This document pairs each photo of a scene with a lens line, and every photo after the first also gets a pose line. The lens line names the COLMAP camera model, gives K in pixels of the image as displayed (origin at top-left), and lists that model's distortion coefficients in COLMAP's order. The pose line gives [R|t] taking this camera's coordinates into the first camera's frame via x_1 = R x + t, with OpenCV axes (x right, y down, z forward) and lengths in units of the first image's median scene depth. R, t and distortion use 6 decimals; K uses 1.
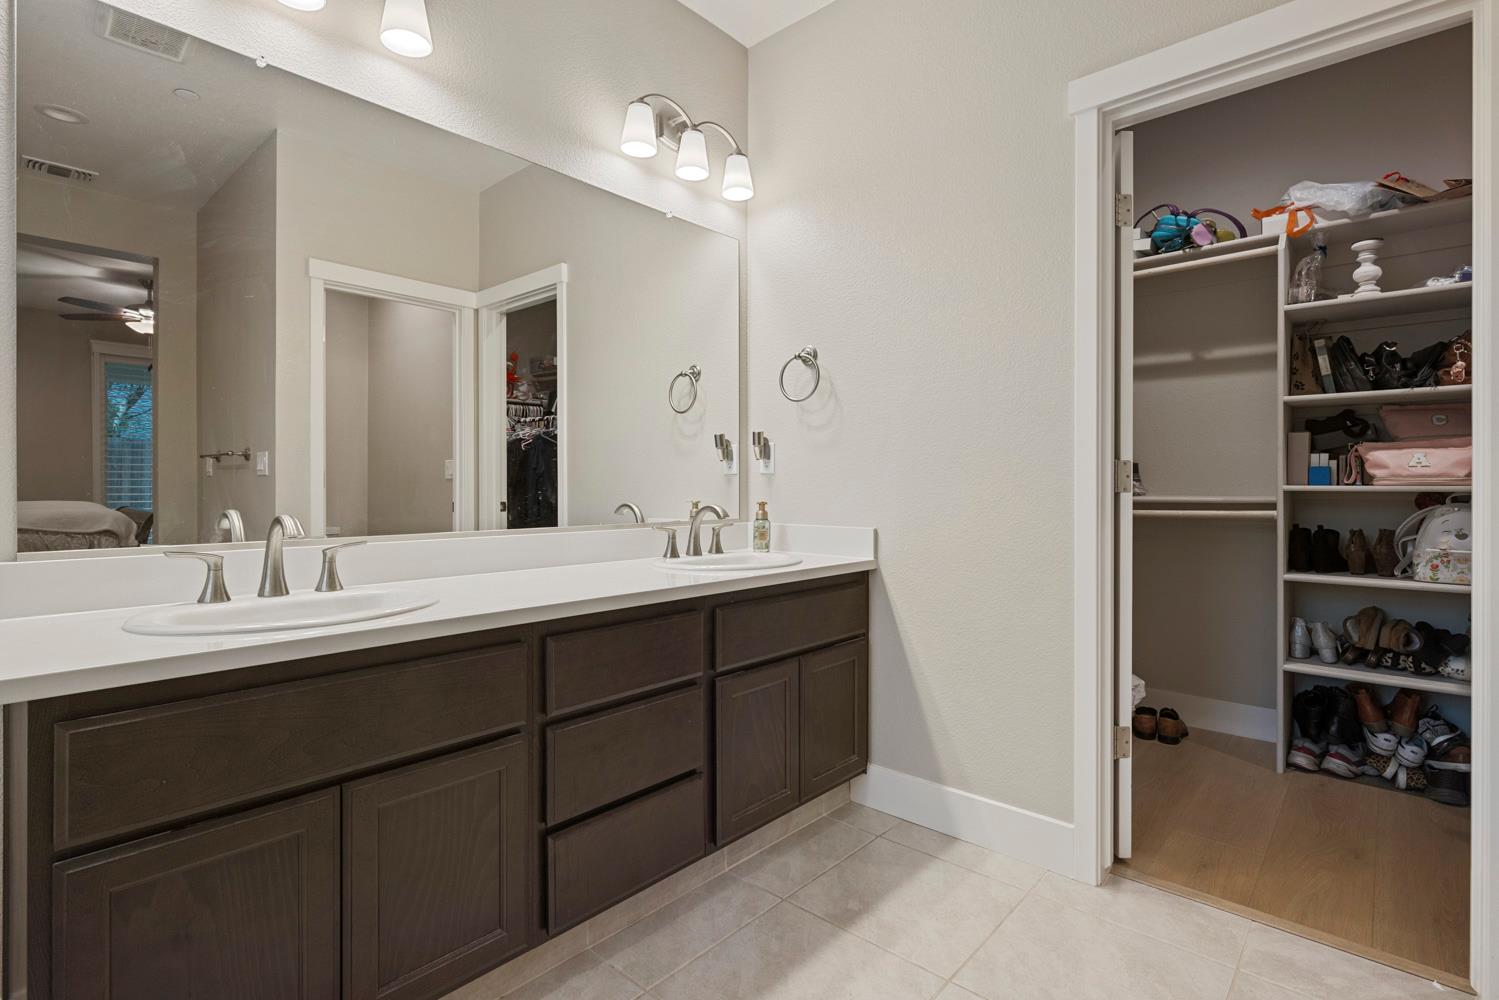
lens RADIAL K [[716.3, 0, 749.0], [0, 716.3, 485.5], [0, 0, 1]] dist [-0.001913, -0.000177]
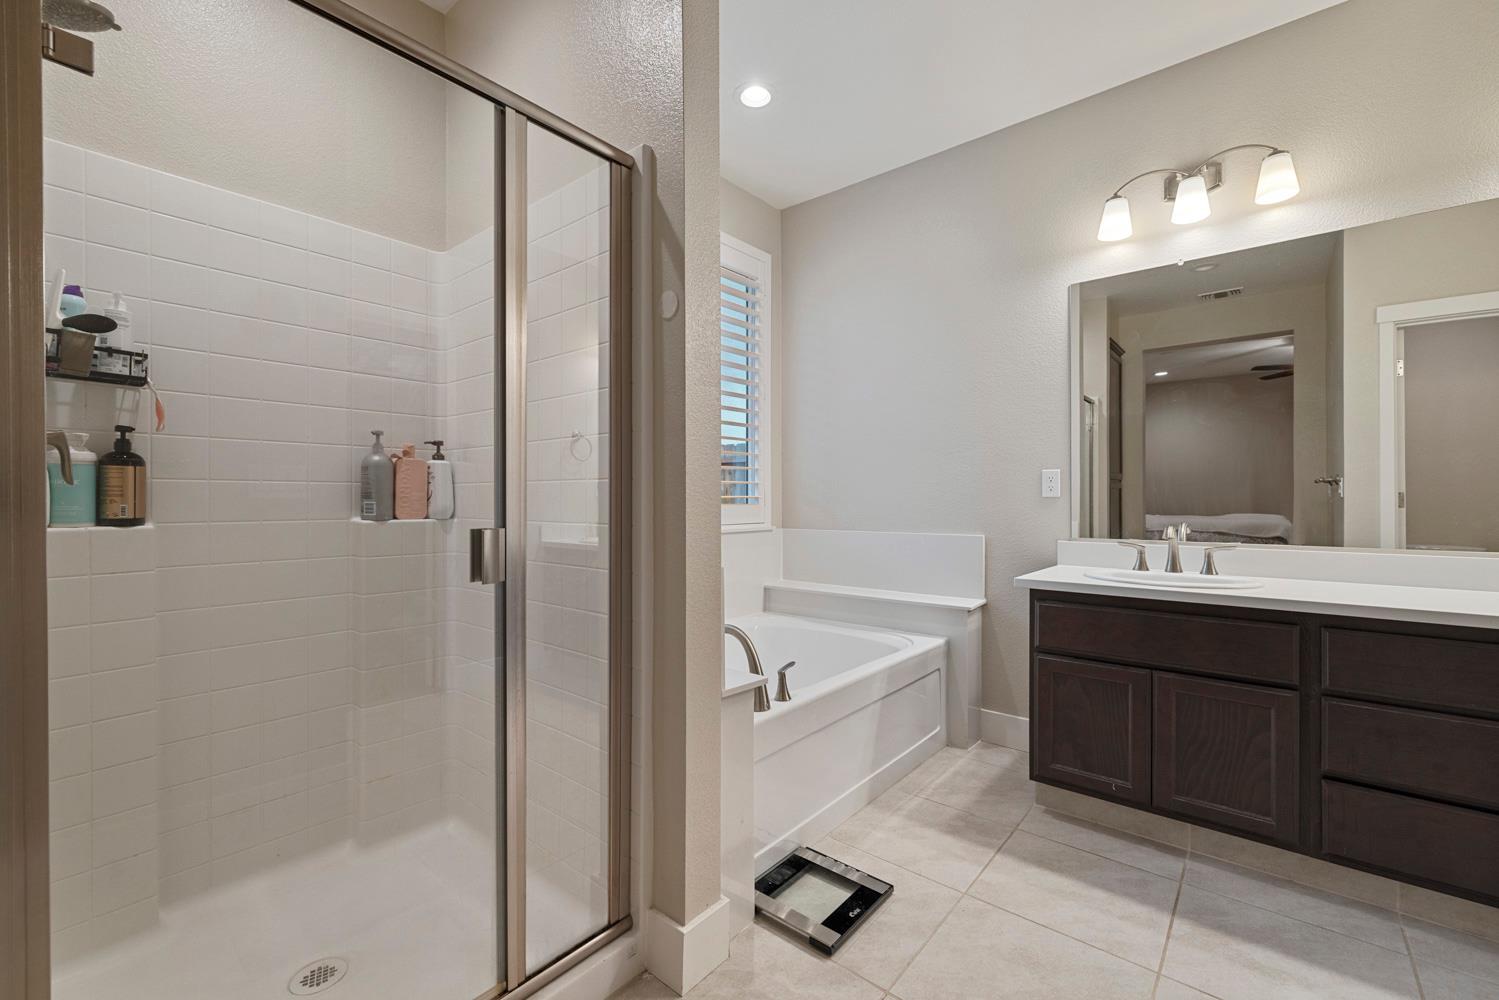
lens RADIAL K [[616.3, 0, 748.7], [0, 616.3, 500.2], [0, 0, 1]] dist [-0.003384, -0.000075]
pose [[0.029850, -0.000728, -0.999554, 0.777293], [0.001781, 0.999998, -0.000675, -0.022362], [0.999553, -0.001760, 0.029851, -0.084446]]
